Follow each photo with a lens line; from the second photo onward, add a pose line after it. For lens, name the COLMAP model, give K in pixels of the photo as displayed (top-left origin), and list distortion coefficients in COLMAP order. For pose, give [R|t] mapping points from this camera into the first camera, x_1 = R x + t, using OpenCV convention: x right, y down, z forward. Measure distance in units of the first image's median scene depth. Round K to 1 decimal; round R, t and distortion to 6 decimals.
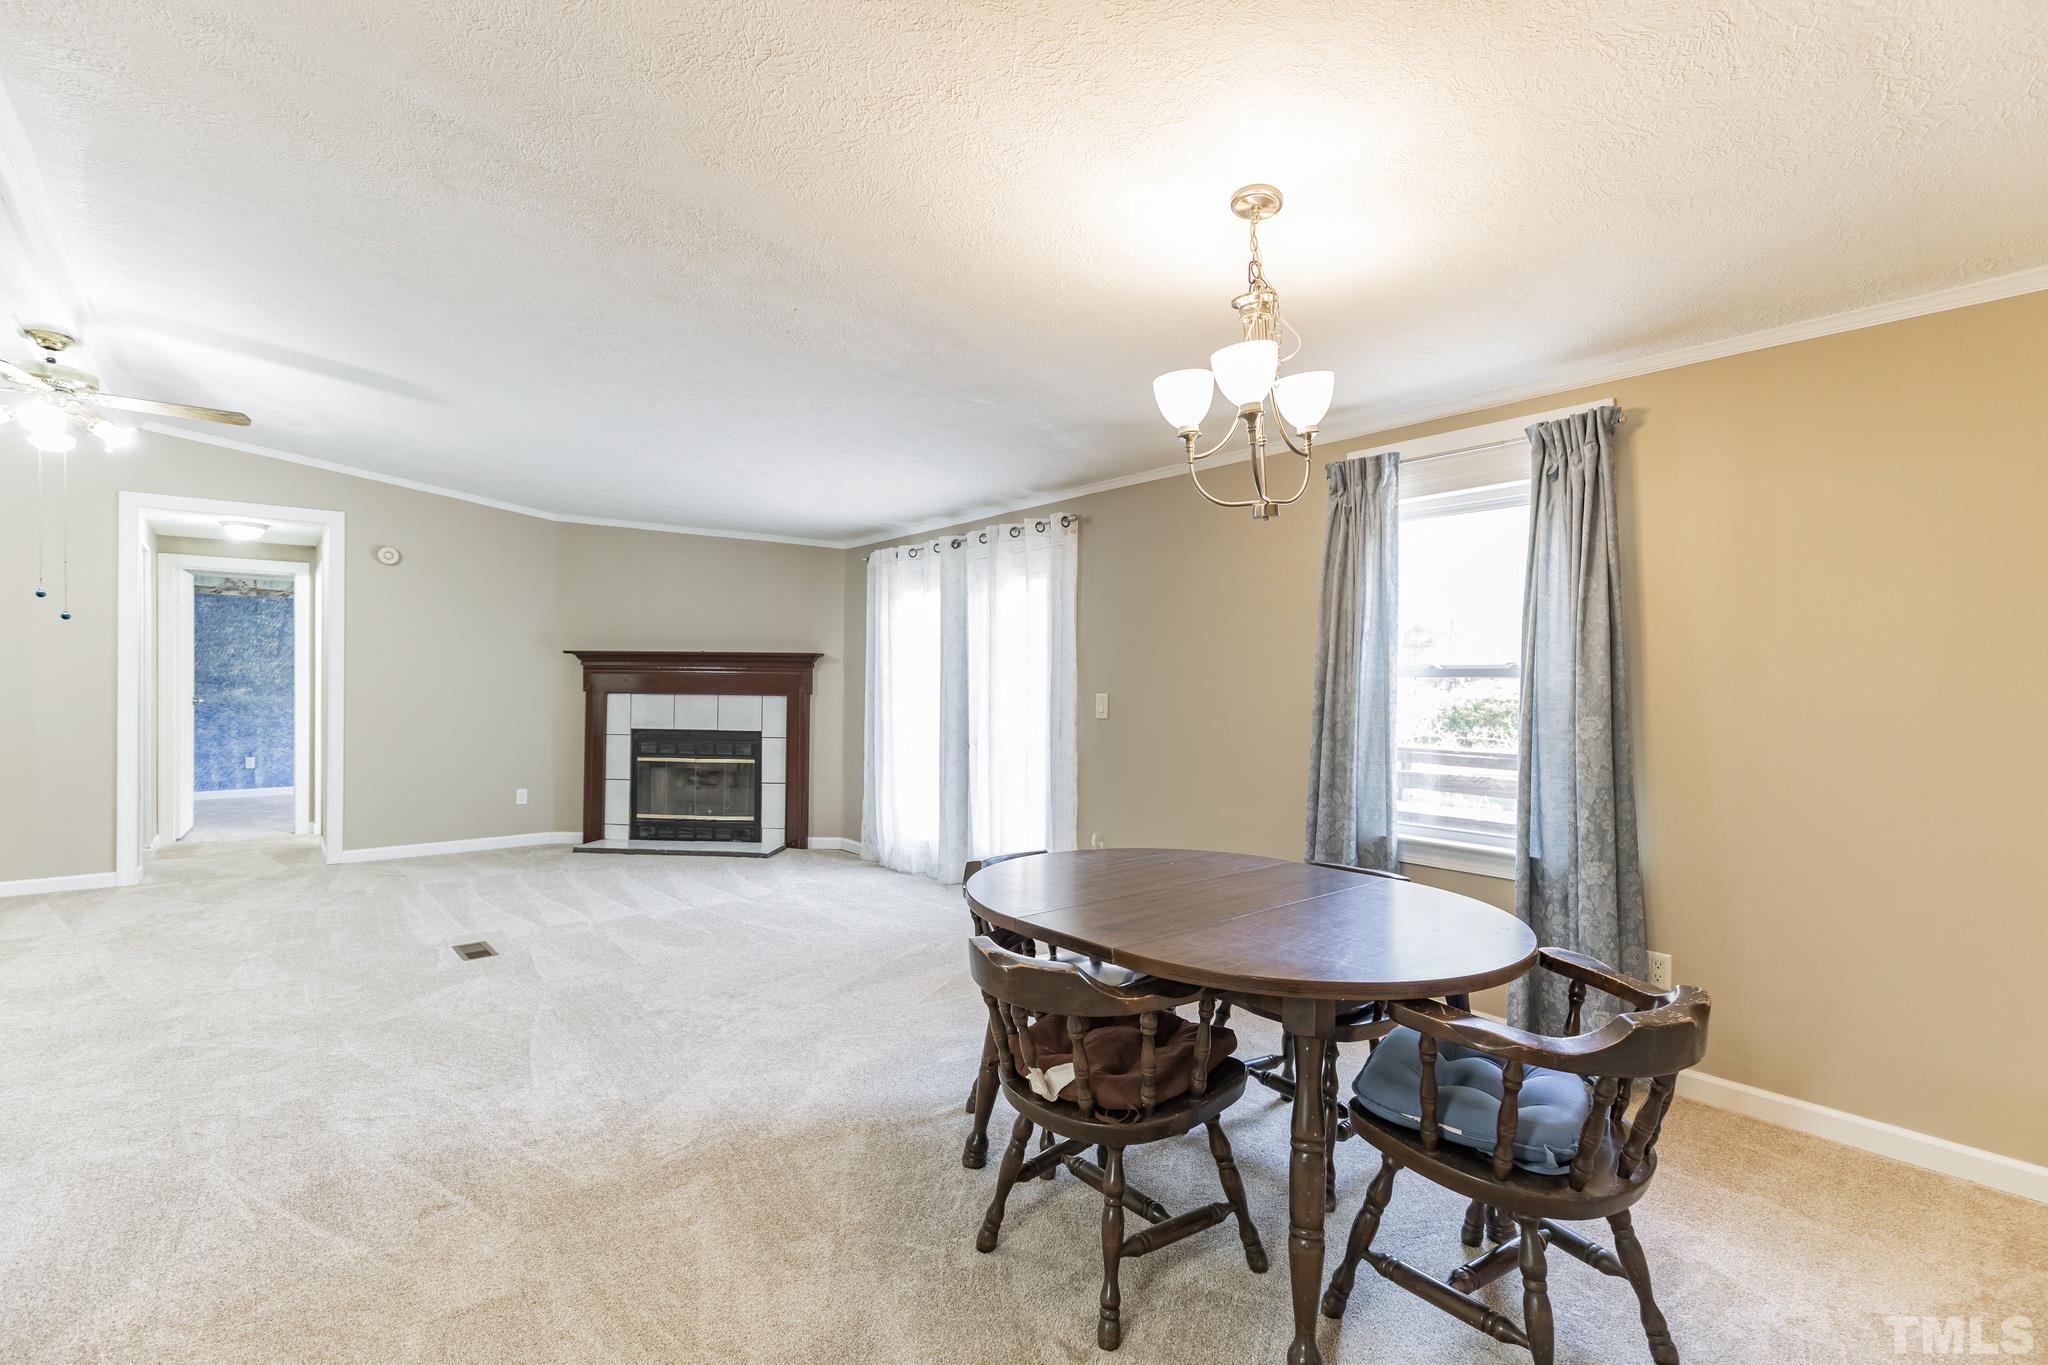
lens RADIAL K [[946.1, 0, 1069.1], [0, 946.1, 683.0], [0, 0, 1]] dist [-0.000189, -0.000222]
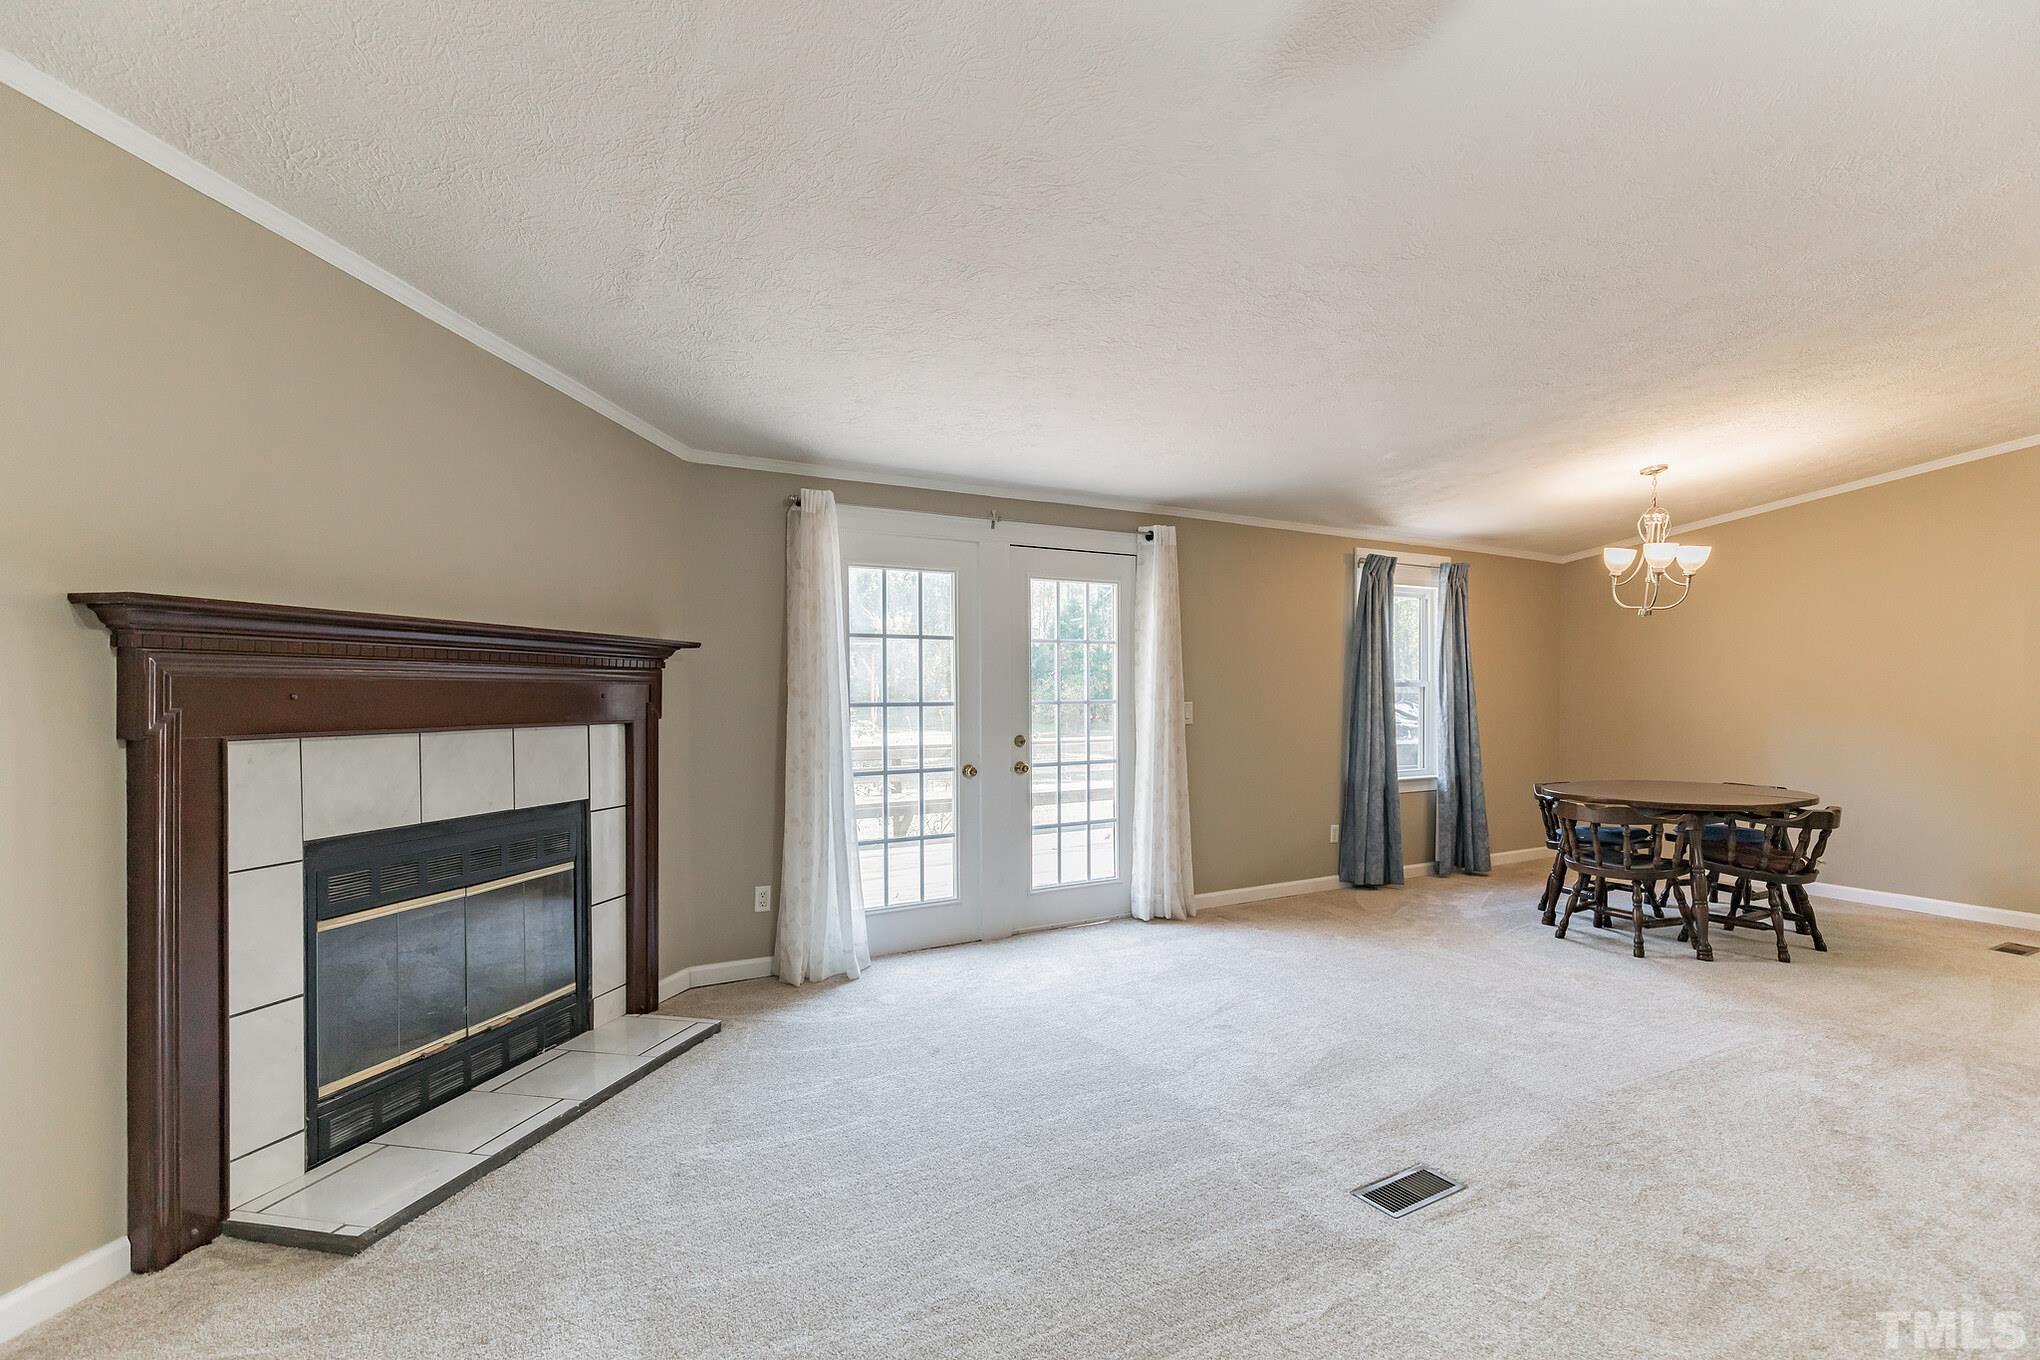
lens RADIAL K [[912.1, 0, 1014.6], [0, 912.1, 686.7], [0, 0, 1]] dist [-0.000495, 0.000595]
pose [[0.200857, -0.004558, 0.979610, -0.736909], [0.001025, 0.999990, 0.004442, -0.007982], [-0.979620, 0.000112, 0.200859, 0.695190]]
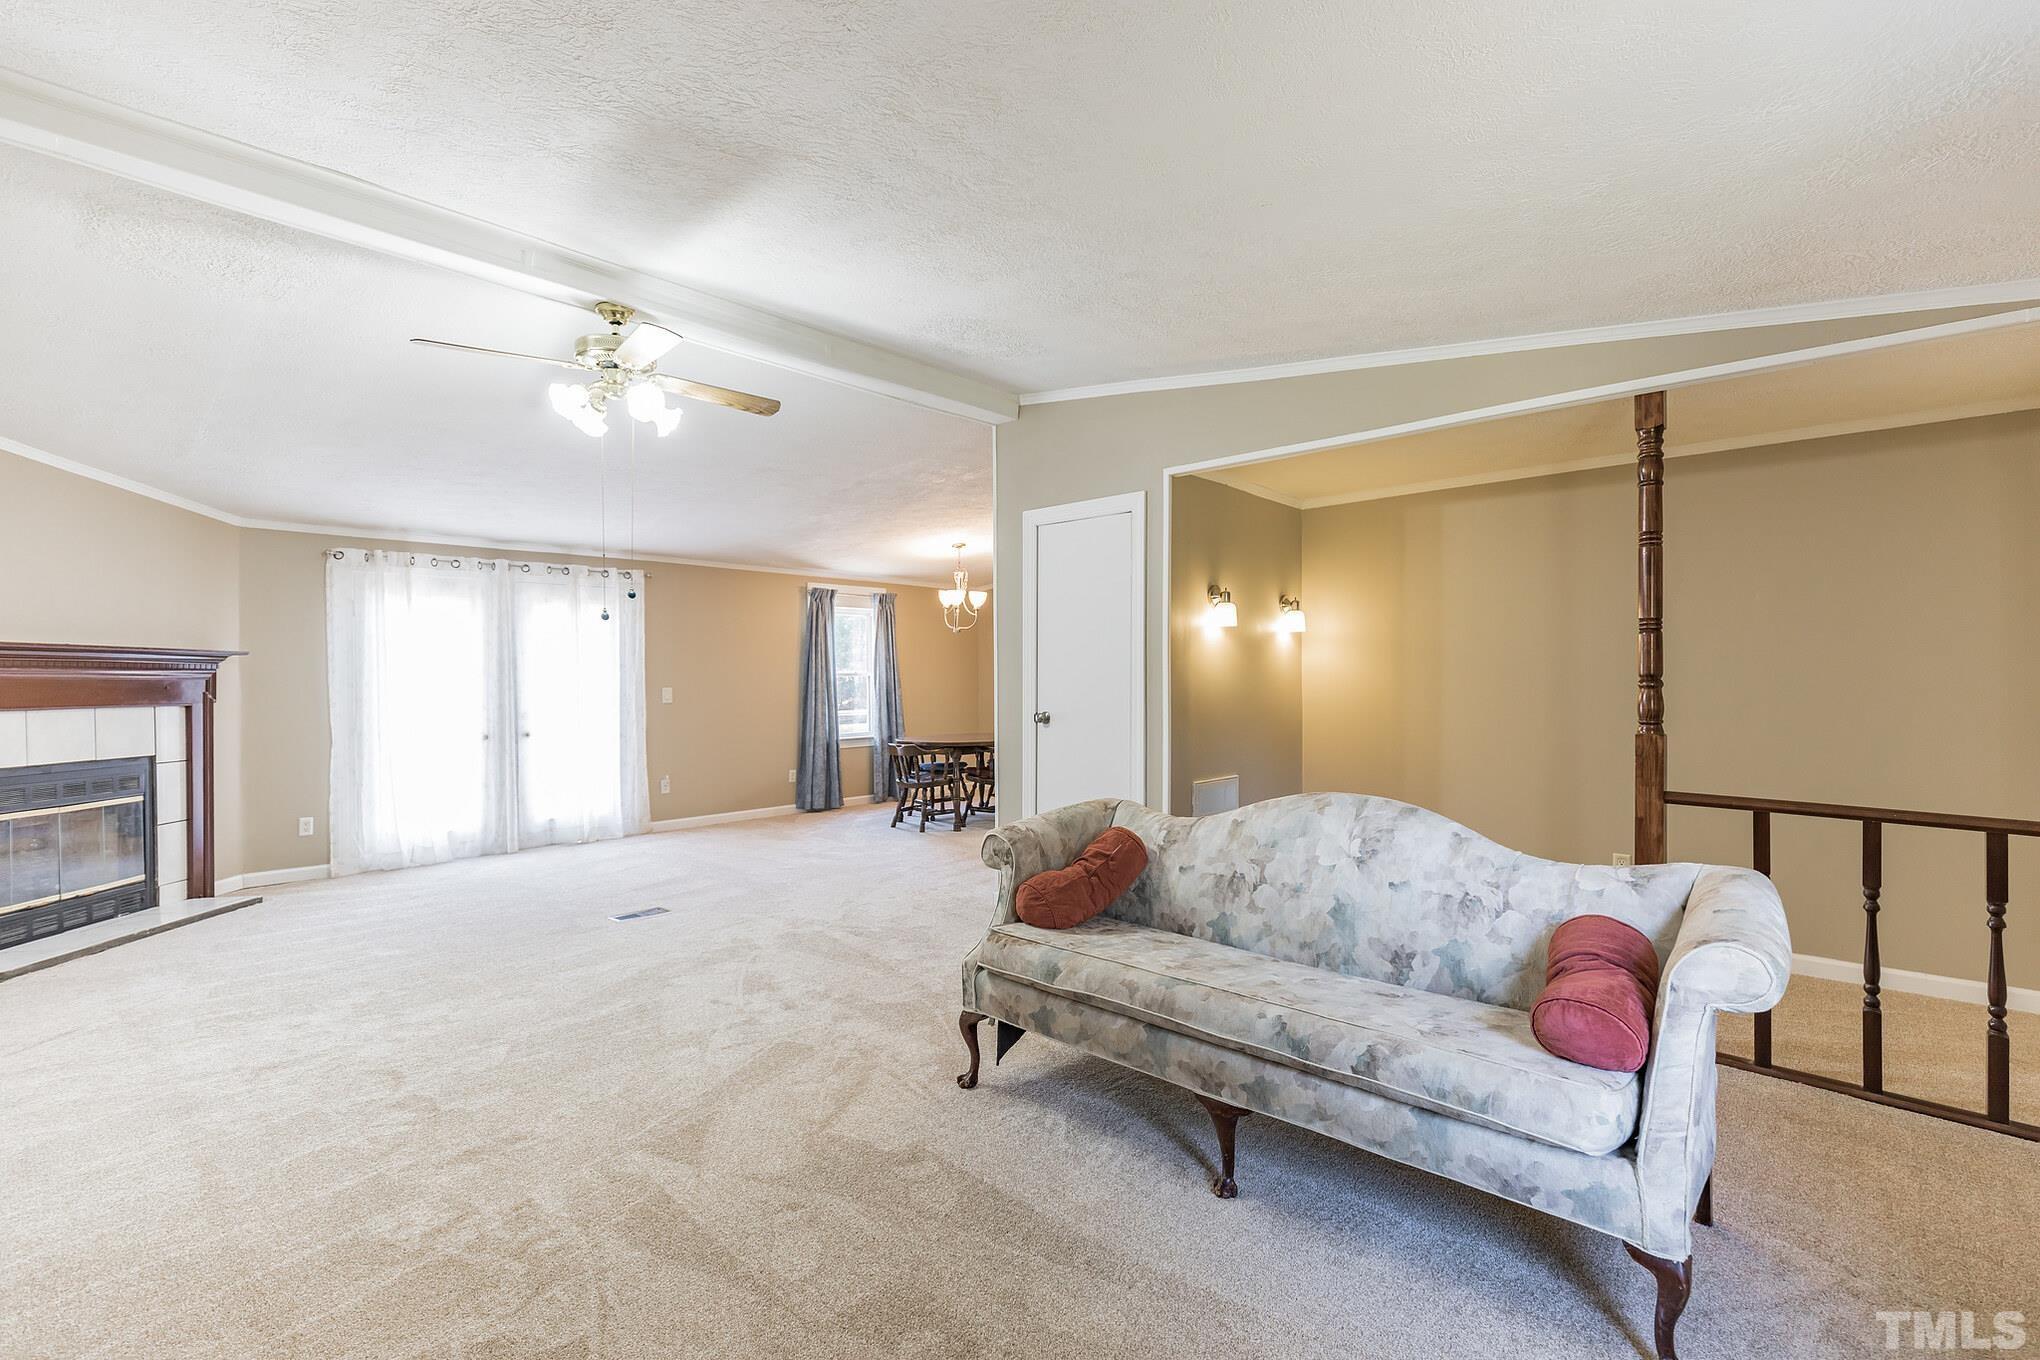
lens RADIAL K [[898.3, 0, 1018.5], [0, 898.3, 671.1], [0, 0, 1]] dist [0.001655, 0.000557]
pose [[-0.131172, -0.000002, 0.991360, -1.106817], [0.006448, 0.999979, 0.000856, -0.010377], [-0.991339, 0.006504, -0.131169, 0.427460]]
